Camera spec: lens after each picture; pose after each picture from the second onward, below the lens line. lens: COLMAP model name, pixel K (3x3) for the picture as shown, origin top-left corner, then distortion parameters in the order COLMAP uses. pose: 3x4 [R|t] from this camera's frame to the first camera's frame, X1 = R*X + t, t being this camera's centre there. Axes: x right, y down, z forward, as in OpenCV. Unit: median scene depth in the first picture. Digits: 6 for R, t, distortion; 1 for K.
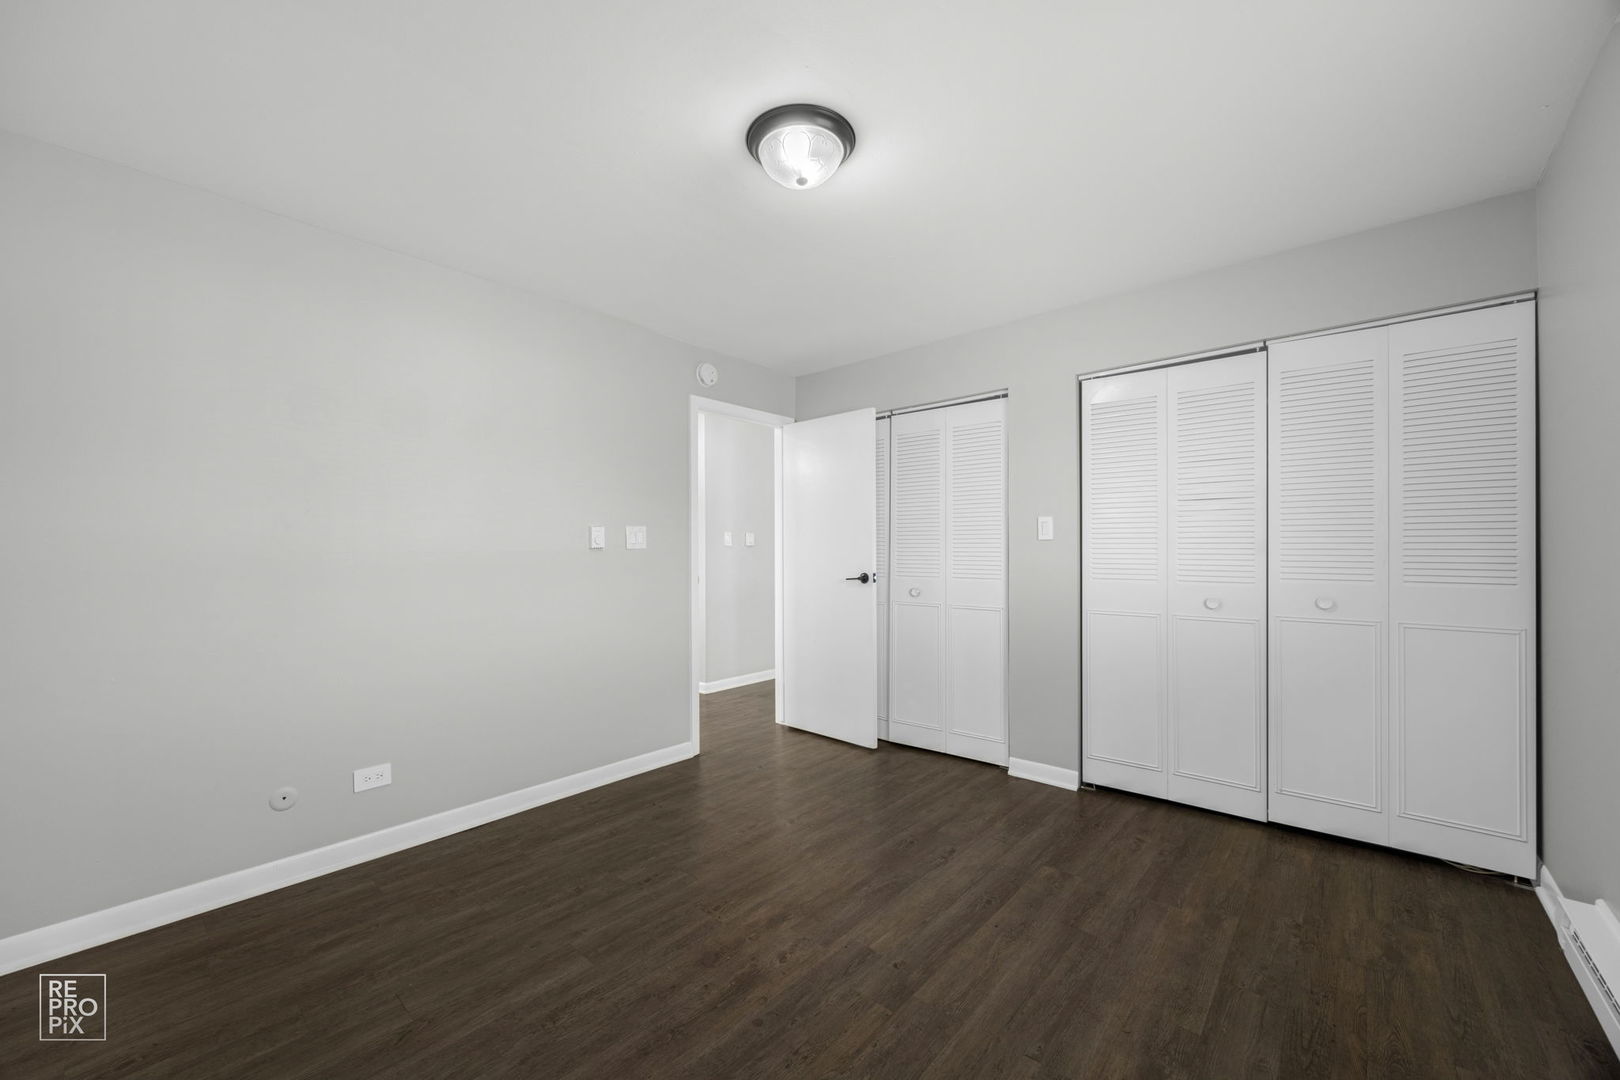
lens RADIAL K [[618.2, 0, 804.1], [0, 618.2, 545.3], [0, 0, 1]] dist [-0.002857, 0.000504]
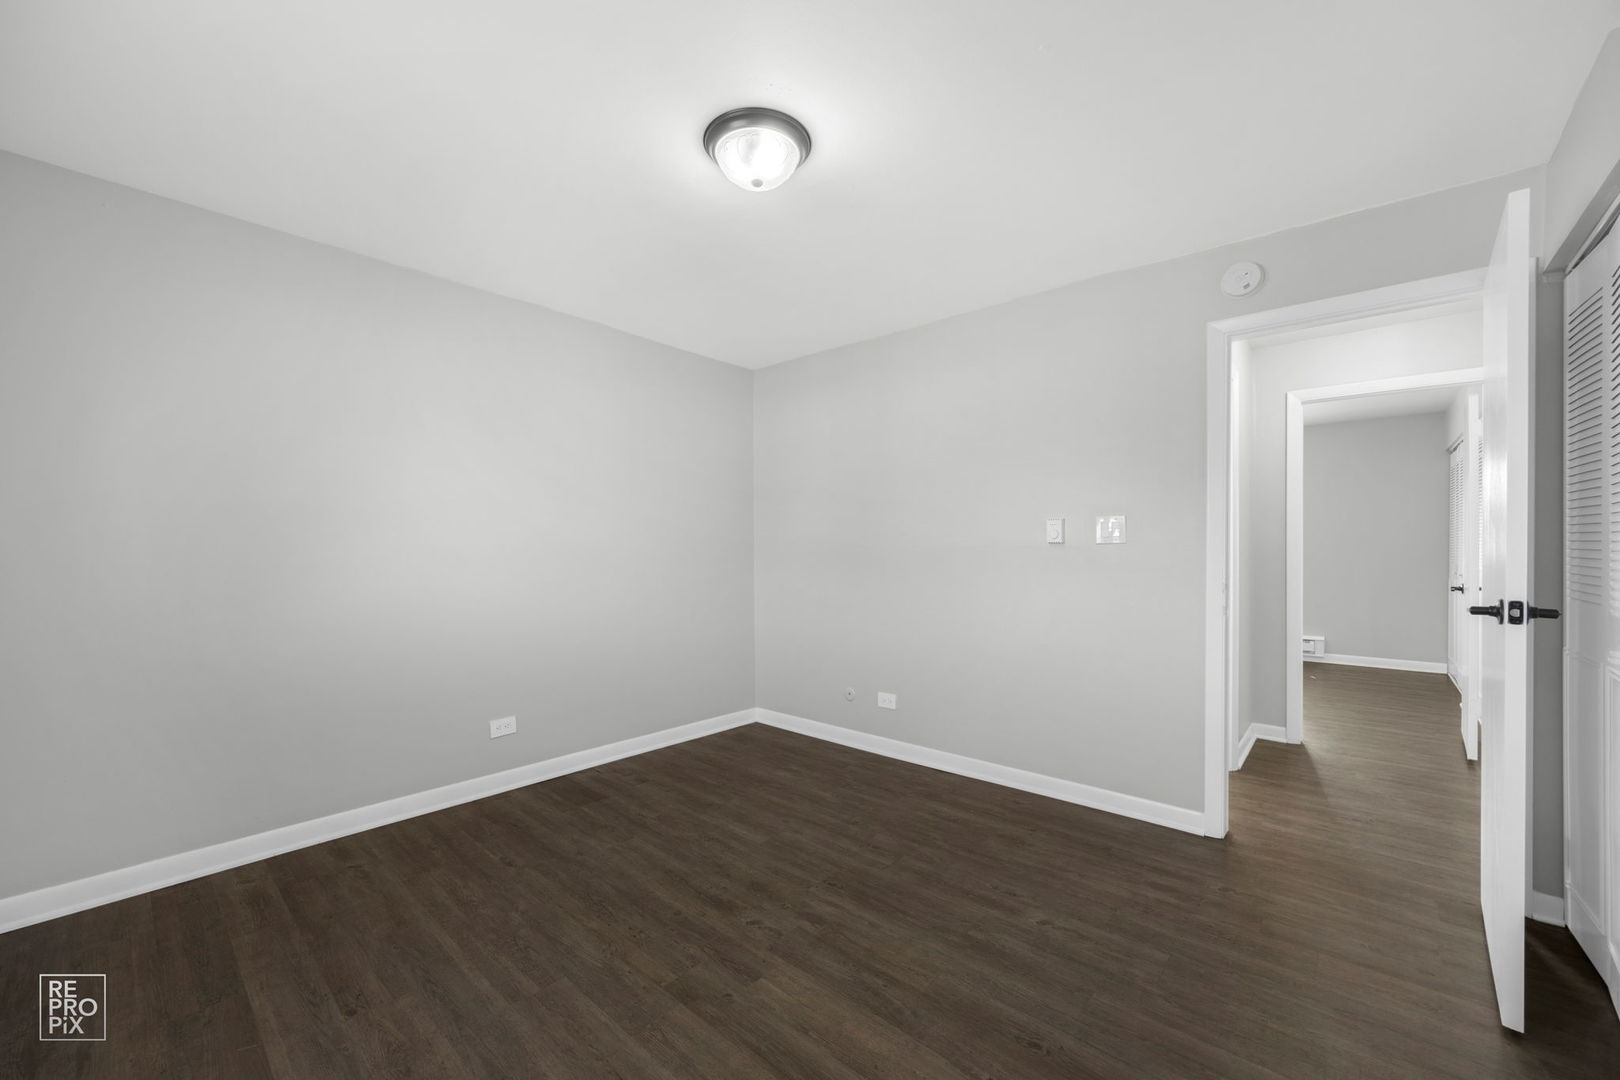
lens RADIAL K [[618.2, 0, 804.7], [0, 618.2, 547.7], [0, 0, 1]] dist [-0.002857, 0.000504]
pose [[0.010006, 0.003091, -0.999945, 0.944028], [0.014002, 0.999897, 0.003231, 0.005596], [0.999852, -0.014034, 0.009962, 0.978668]]
